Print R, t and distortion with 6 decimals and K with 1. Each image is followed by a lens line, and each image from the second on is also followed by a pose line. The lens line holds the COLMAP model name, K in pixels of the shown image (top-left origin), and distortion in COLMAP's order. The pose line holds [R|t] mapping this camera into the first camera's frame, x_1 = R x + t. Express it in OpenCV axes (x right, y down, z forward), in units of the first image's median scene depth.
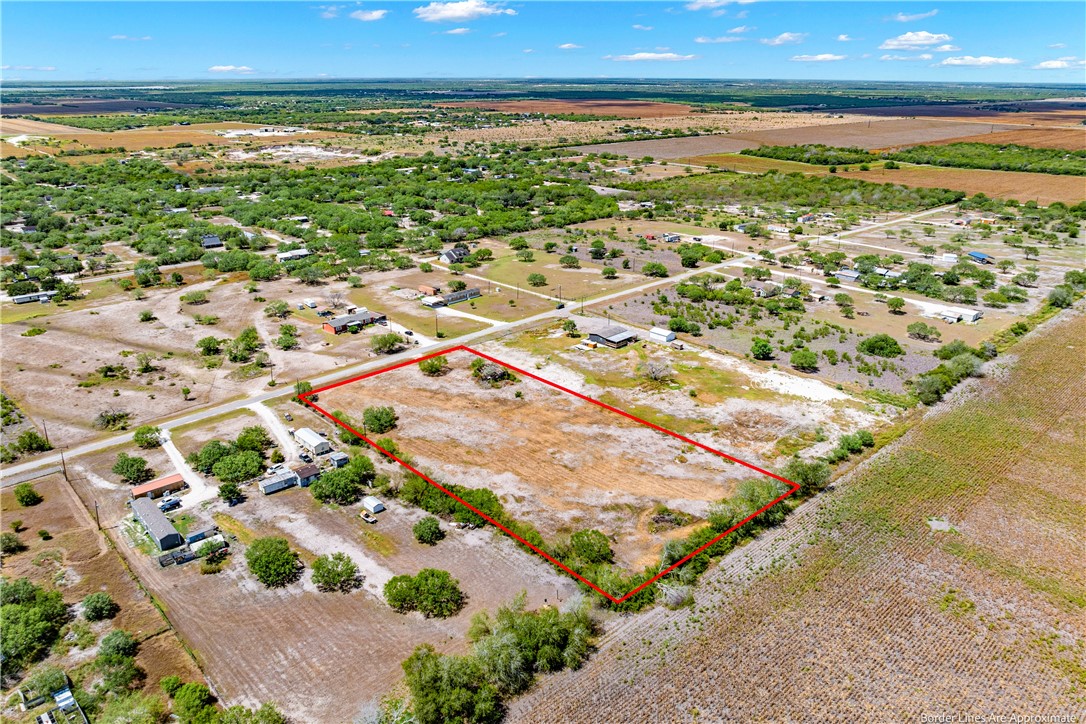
lens RADIAL K [[762.2, 0, 546.2], [0, 762.2, 359.3], [0, 0, 1]] dist [-0.031787, -0.010565]
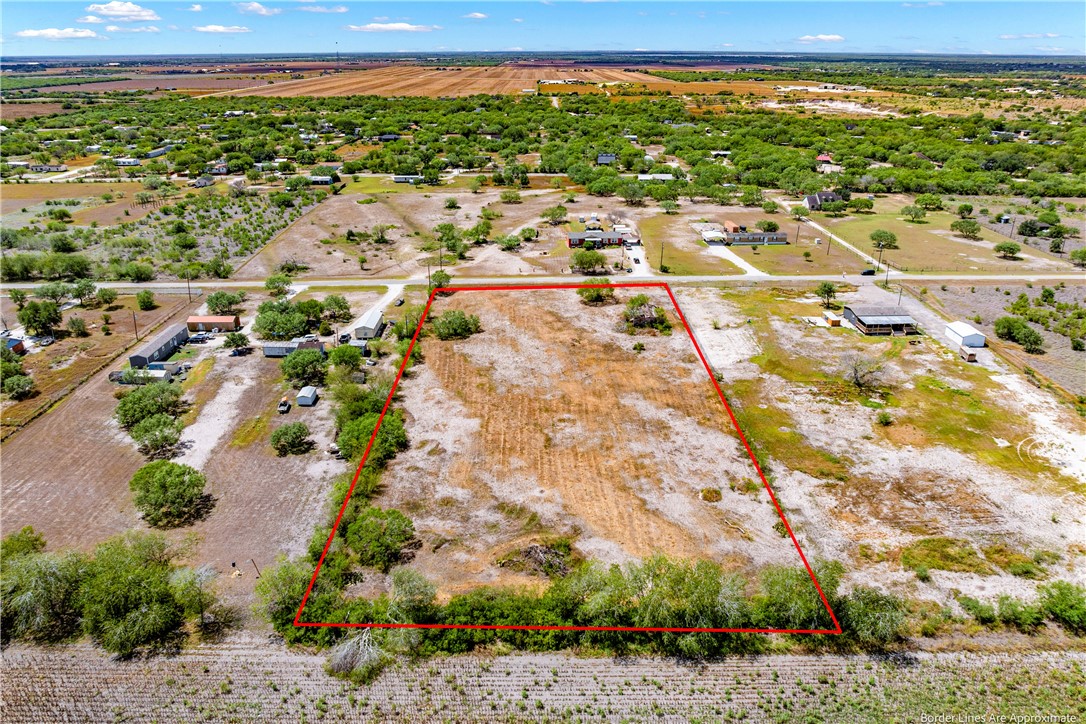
lens RADIAL K [[762.2, 0, 546.2], [0, 762.2, 359.3], [0, 0, 1]] dist [-0.031787, -0.010565]
pose [[0.727295, 0.255467, -0.637008, 0.348007], [-0.236164, 0.964618, 0.117214, -0.005895], [0.644413, 0.065189, 0.761894, 0.379336]]
